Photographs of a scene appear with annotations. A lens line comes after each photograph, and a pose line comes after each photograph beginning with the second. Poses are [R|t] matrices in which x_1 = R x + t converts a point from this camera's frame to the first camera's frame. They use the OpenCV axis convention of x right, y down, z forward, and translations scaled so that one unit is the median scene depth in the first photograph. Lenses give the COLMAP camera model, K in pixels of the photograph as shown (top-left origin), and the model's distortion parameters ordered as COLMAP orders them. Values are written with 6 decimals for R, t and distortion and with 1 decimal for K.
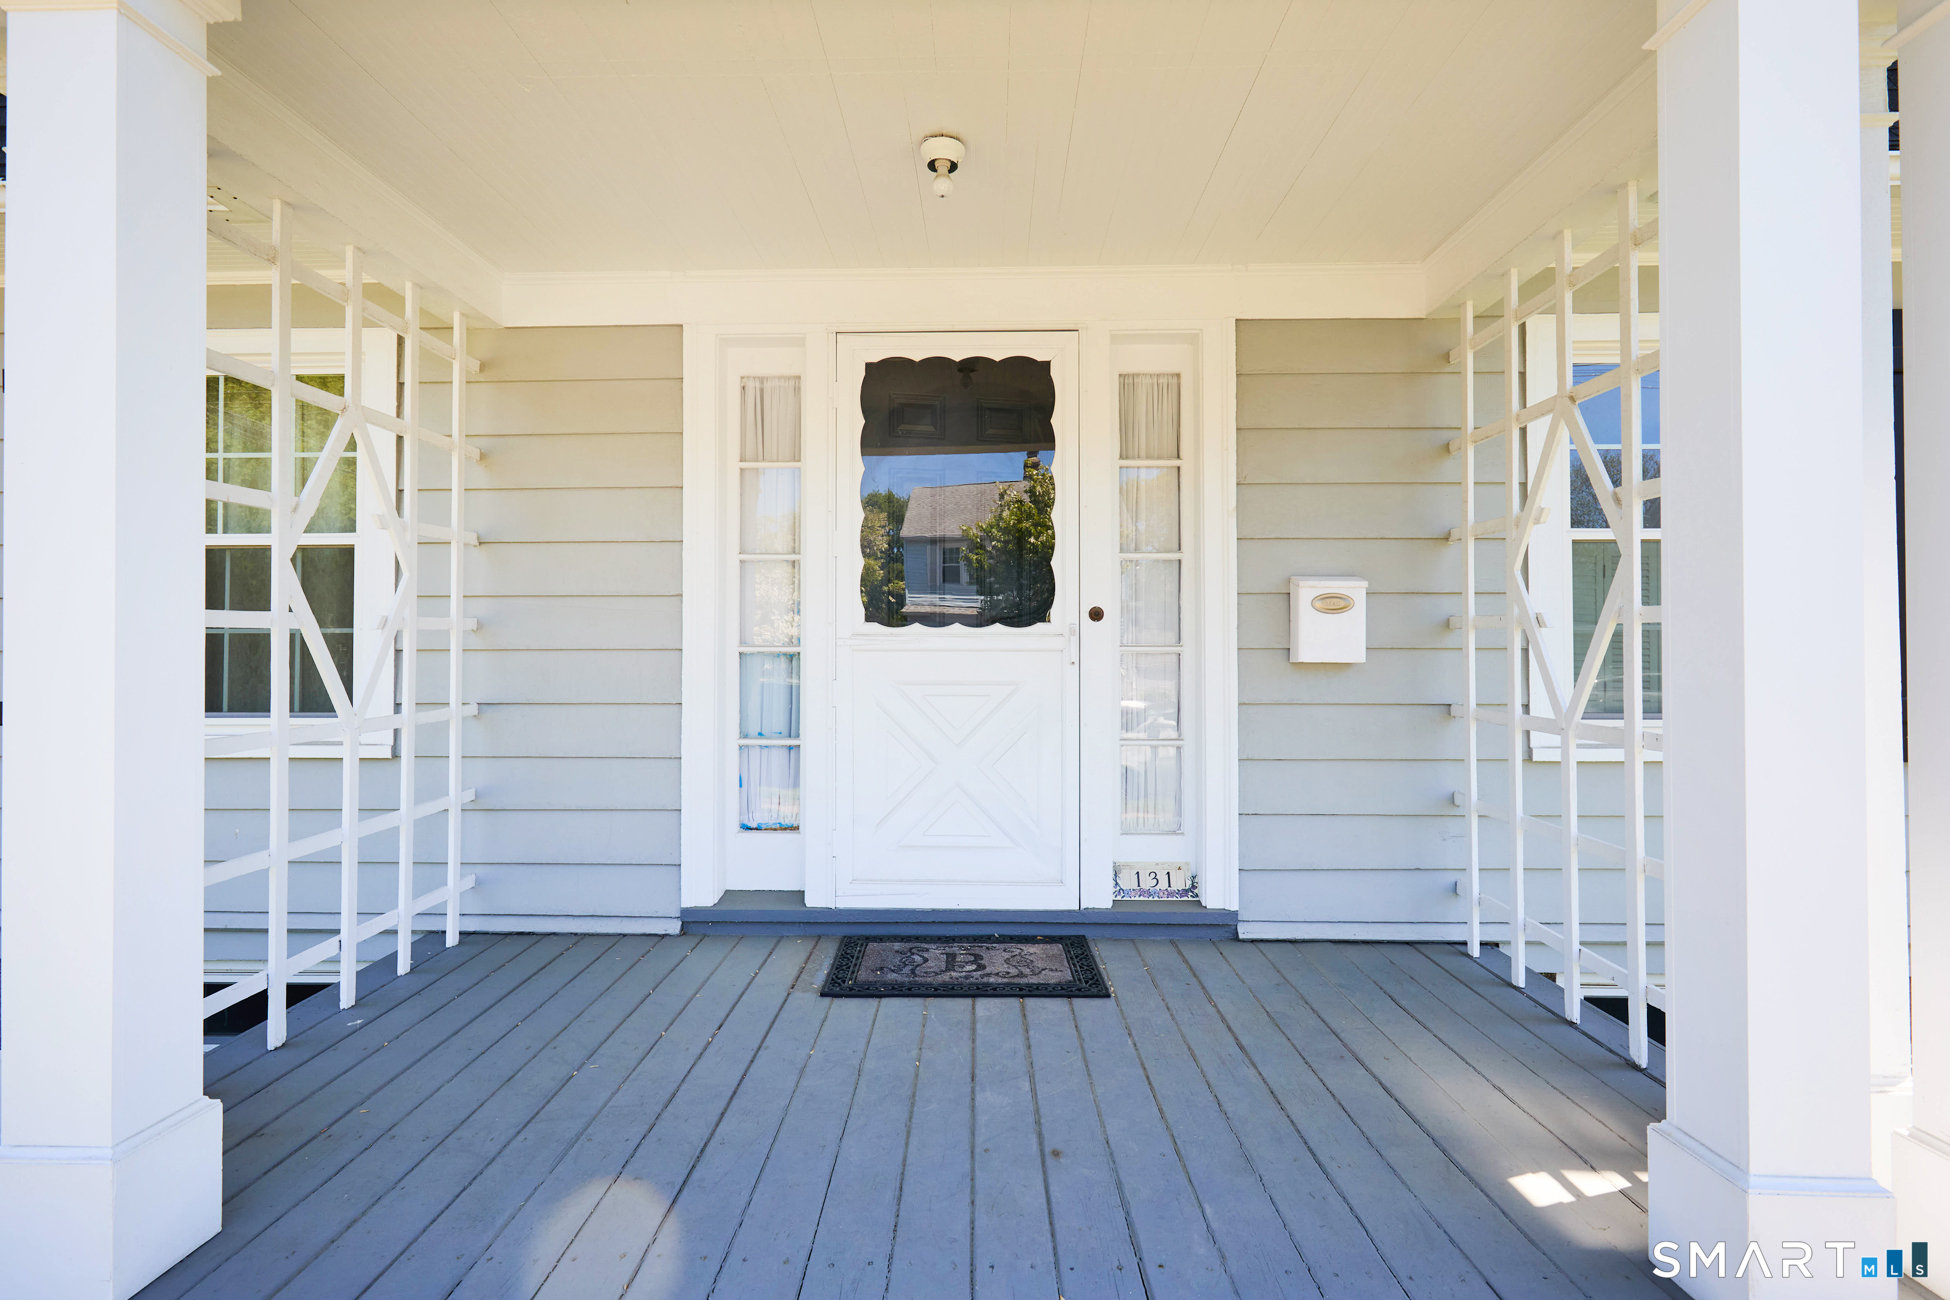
lens RADIAL K [[1063.1, 0, 969.6], [0, 1063.1, 636.2], [0, 0, 1]] dist [-0.002338, -0.000827]
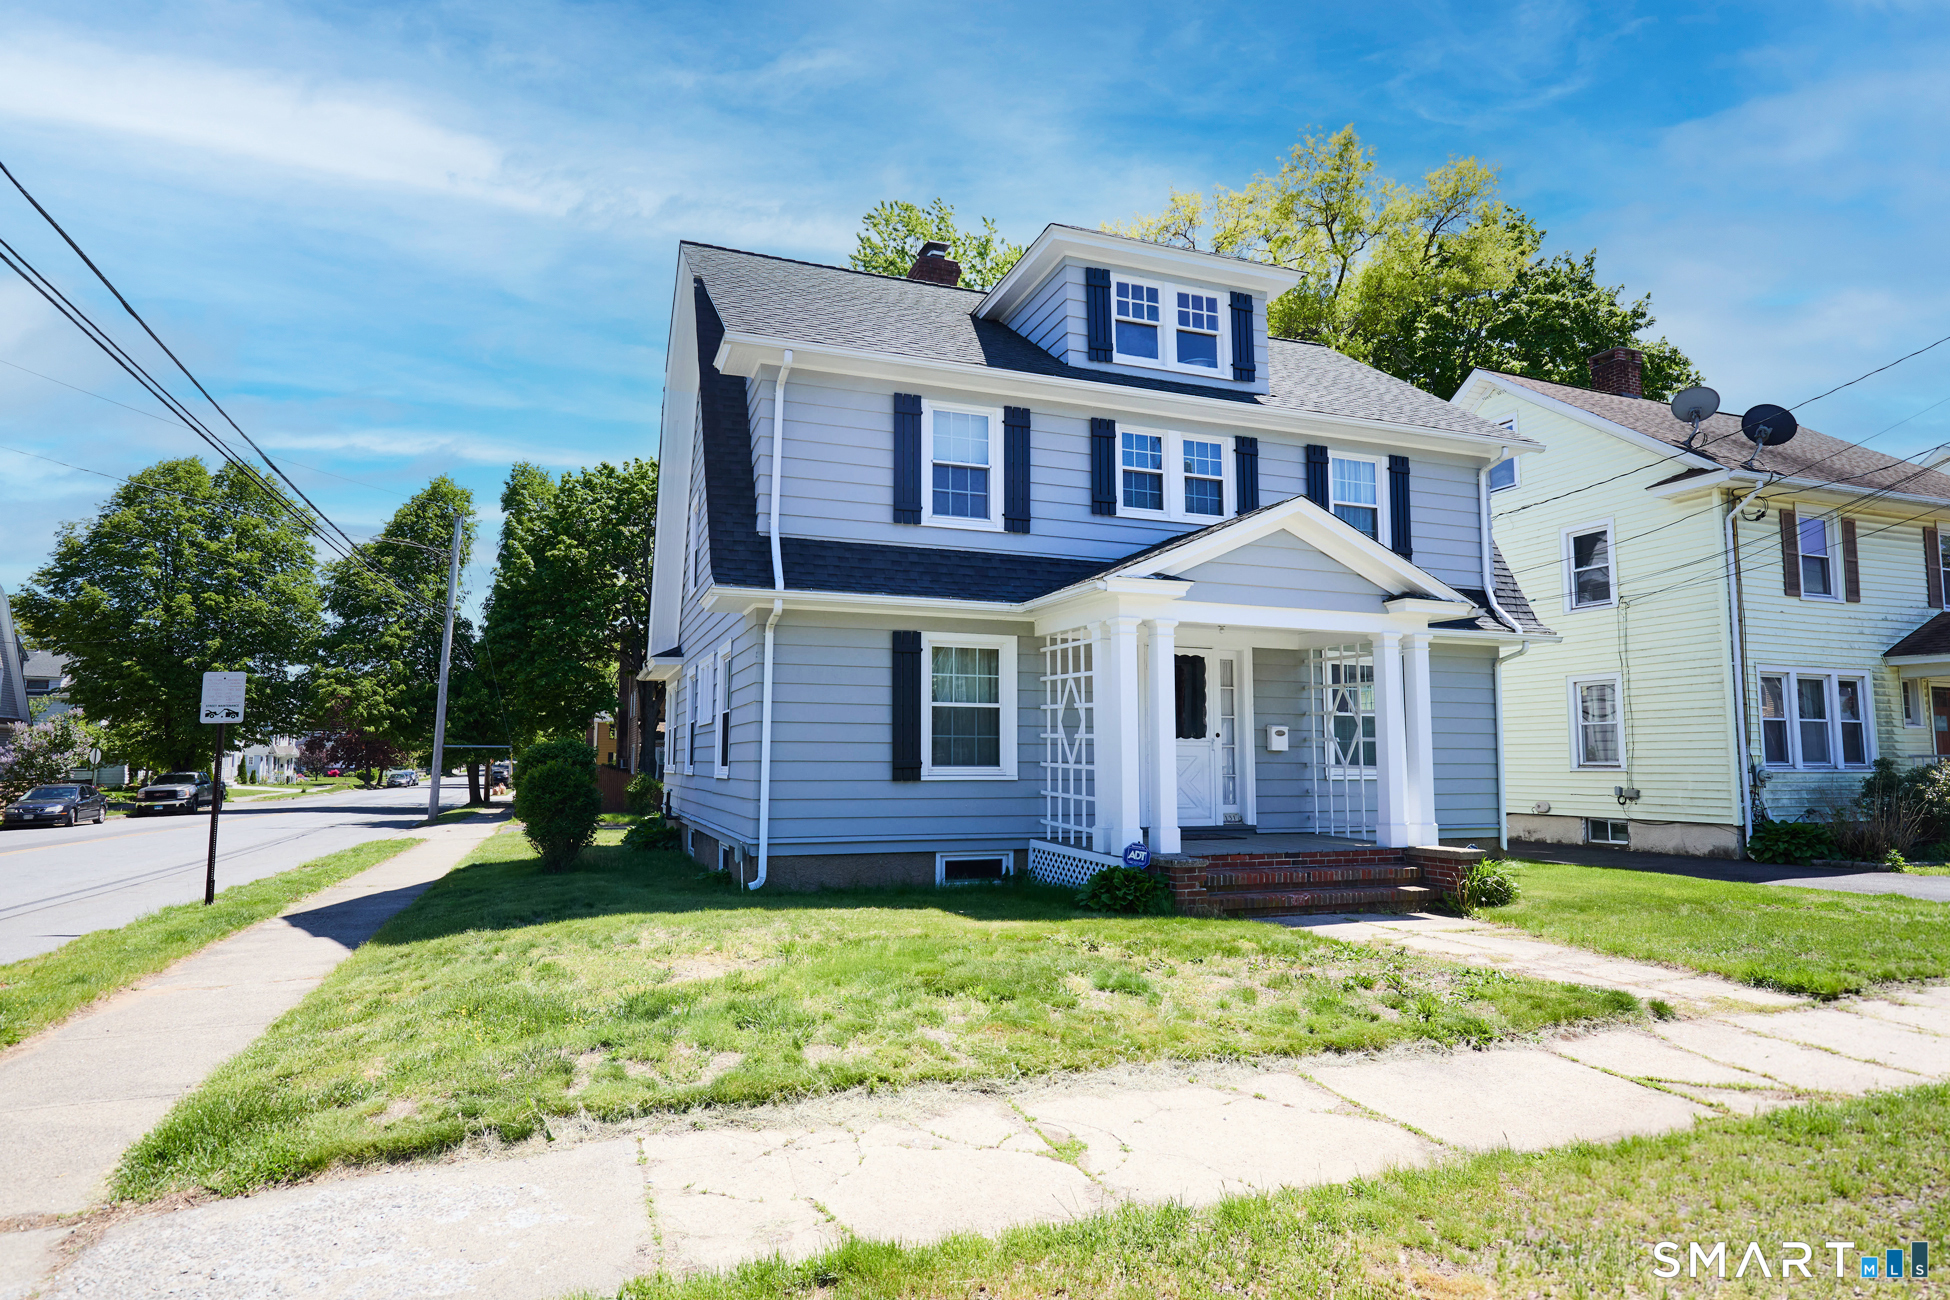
lens RADIAL K [[1211.1, 0, 925.1], [0, 1211.1, 632.3], [0, 0, 1]] dist [-0.001105, 0.001447]
pose [[0.922231, 0.050923, 0.383272, -2.141744], [-0.011079, 0.994362, -0.105455, 0.066827], [-0.386482, 0.093007, 0.917596, -2.089289]]
